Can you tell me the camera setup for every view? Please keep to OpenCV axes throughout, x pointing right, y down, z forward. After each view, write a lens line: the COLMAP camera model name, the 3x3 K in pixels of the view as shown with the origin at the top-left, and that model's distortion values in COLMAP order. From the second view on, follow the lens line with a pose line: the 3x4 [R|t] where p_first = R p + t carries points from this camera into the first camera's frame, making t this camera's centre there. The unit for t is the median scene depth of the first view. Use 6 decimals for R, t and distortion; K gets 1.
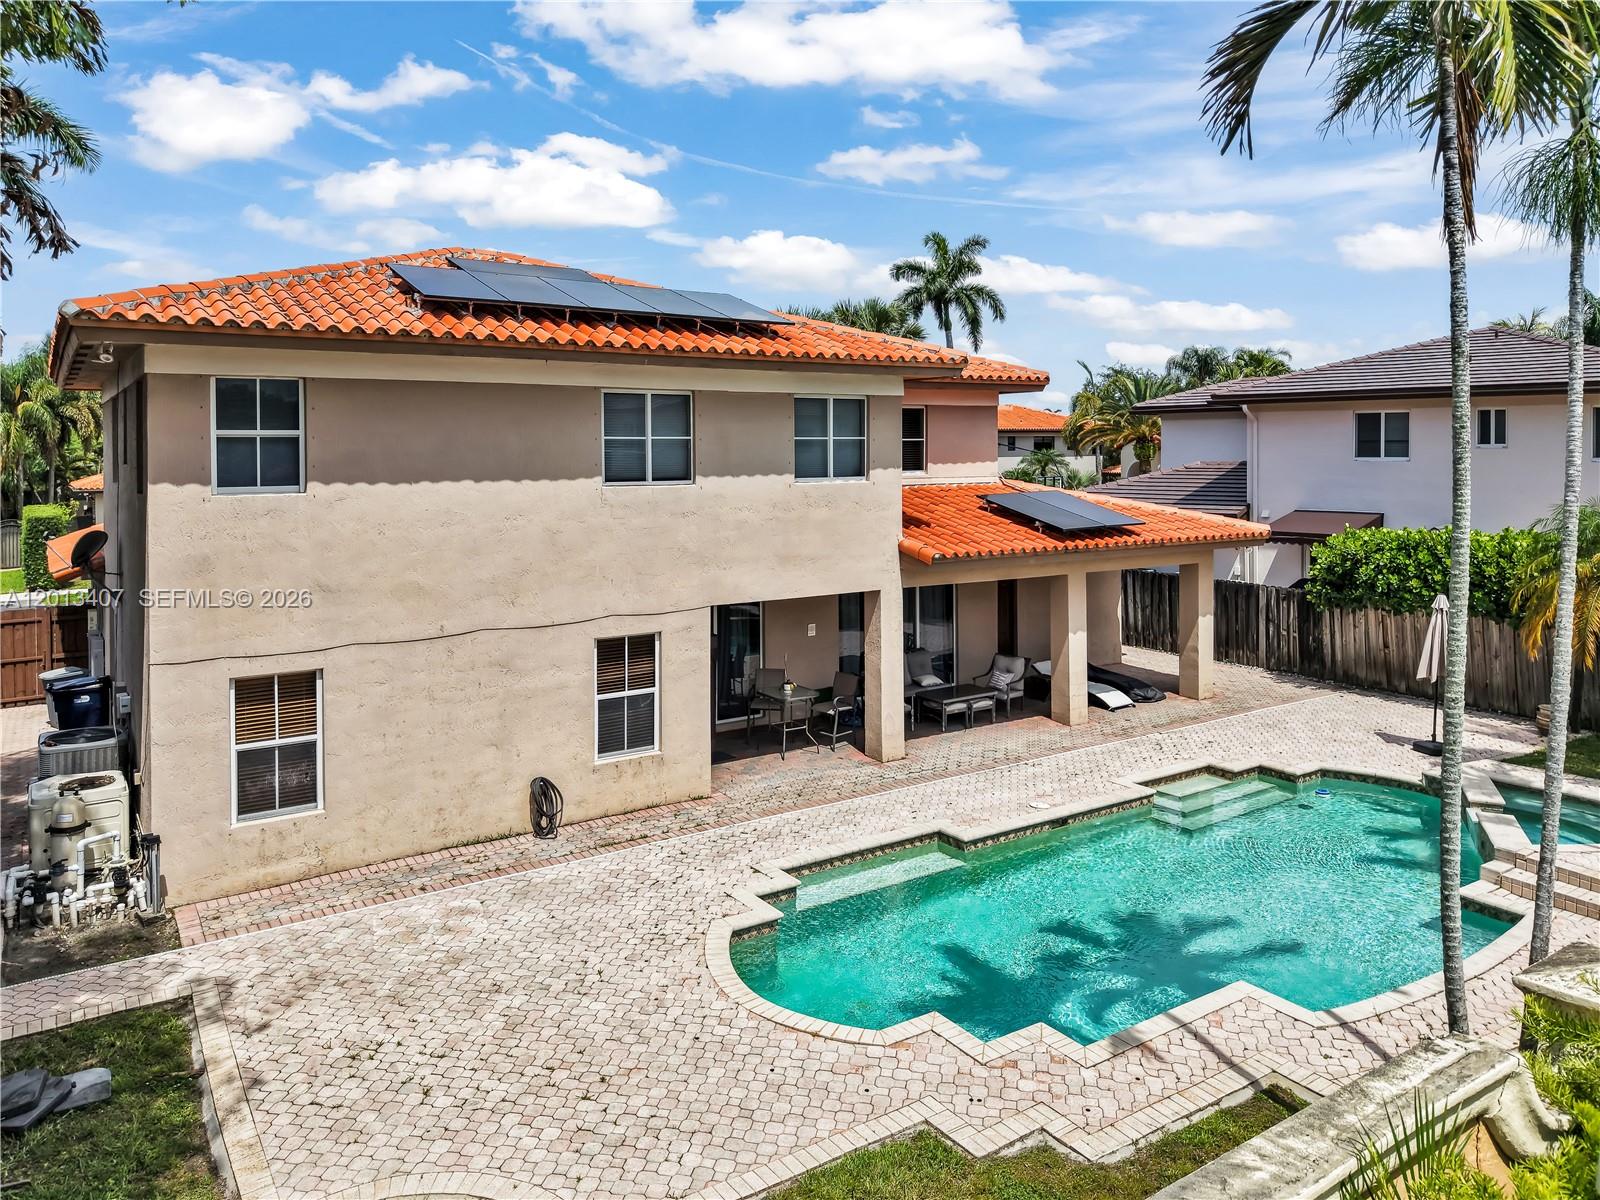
lens RADIAL K [[1136.6, 0, 800.0], [0, 1136.6, 600.0], [0, 0, 1]] dist [-0.001711, 0.003472]
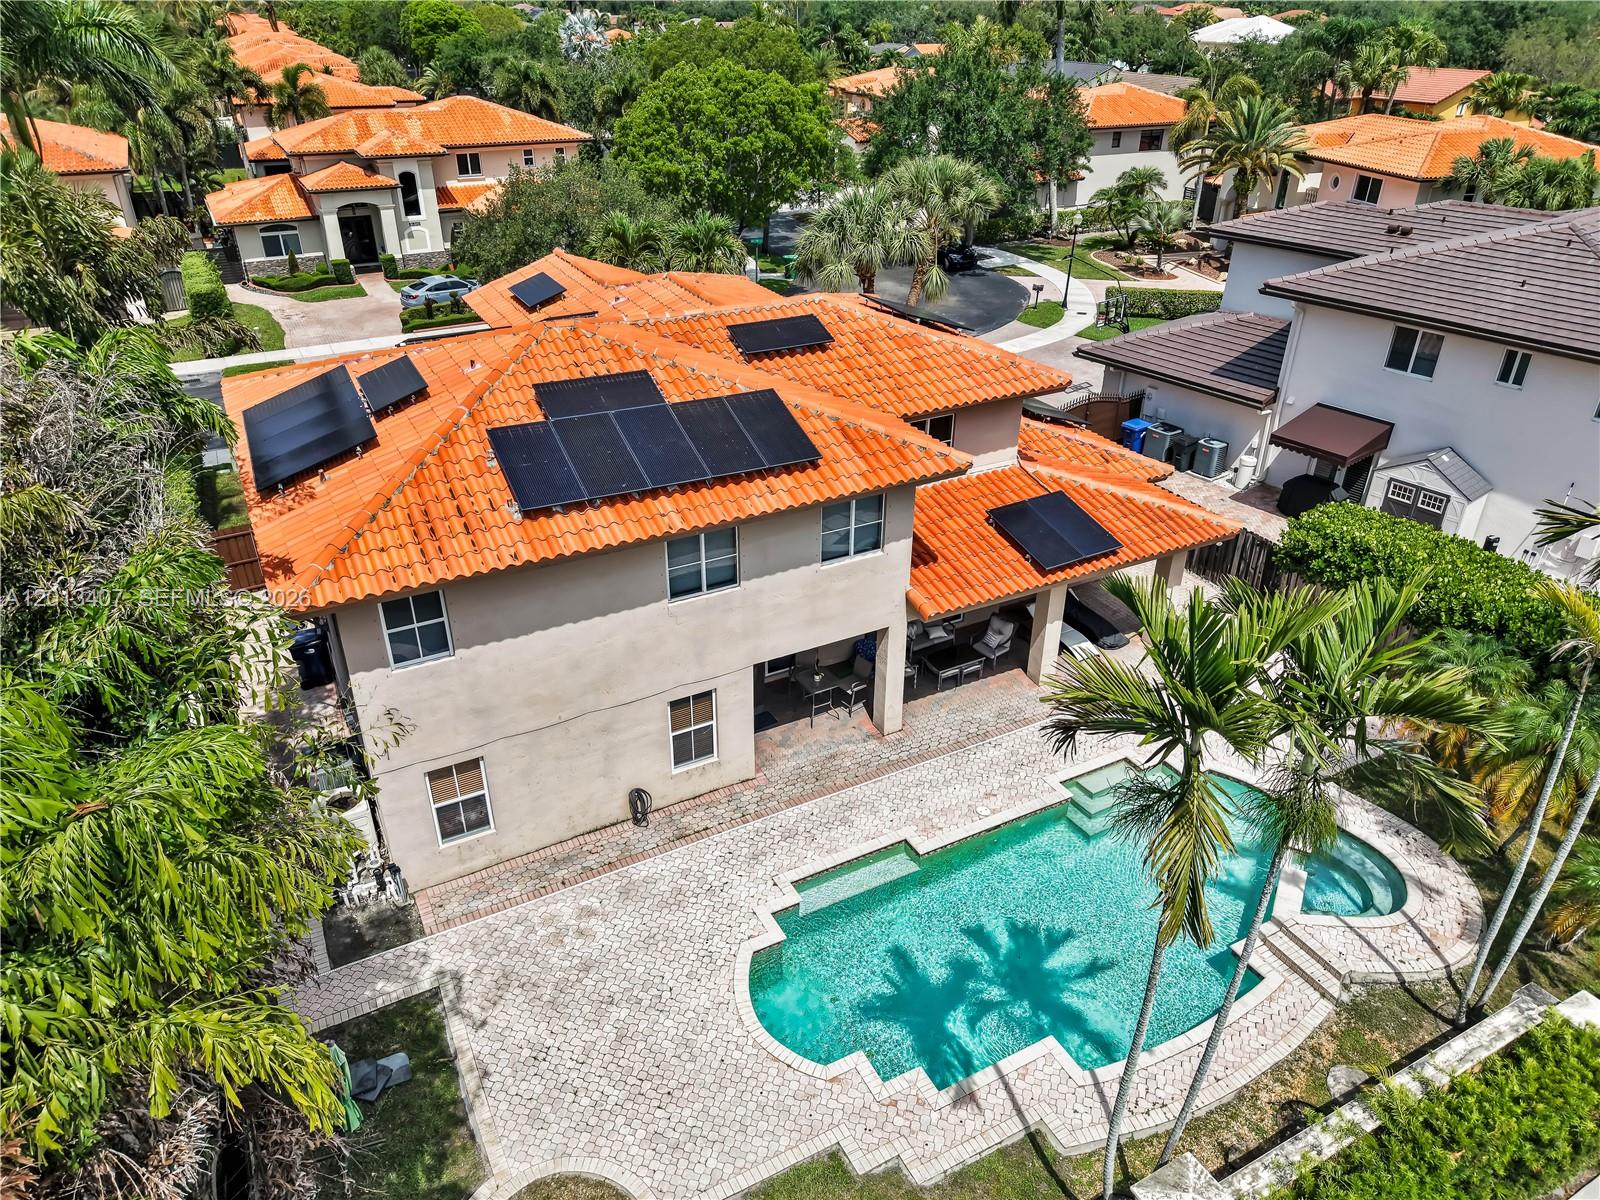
lens RADIAL K [[1110.5, 0, 823.7], [0, 1110.5, 595.9], [0, 0, 1]] dist [-0.001178, -0.001467]
pose [[0.995169, 0.064873, -0.073695, 0.111834], [-0.020696, 0.872349, 0.488445, -0.833660], [0.095975, -0.484560, 0.869477, -0.106246]]
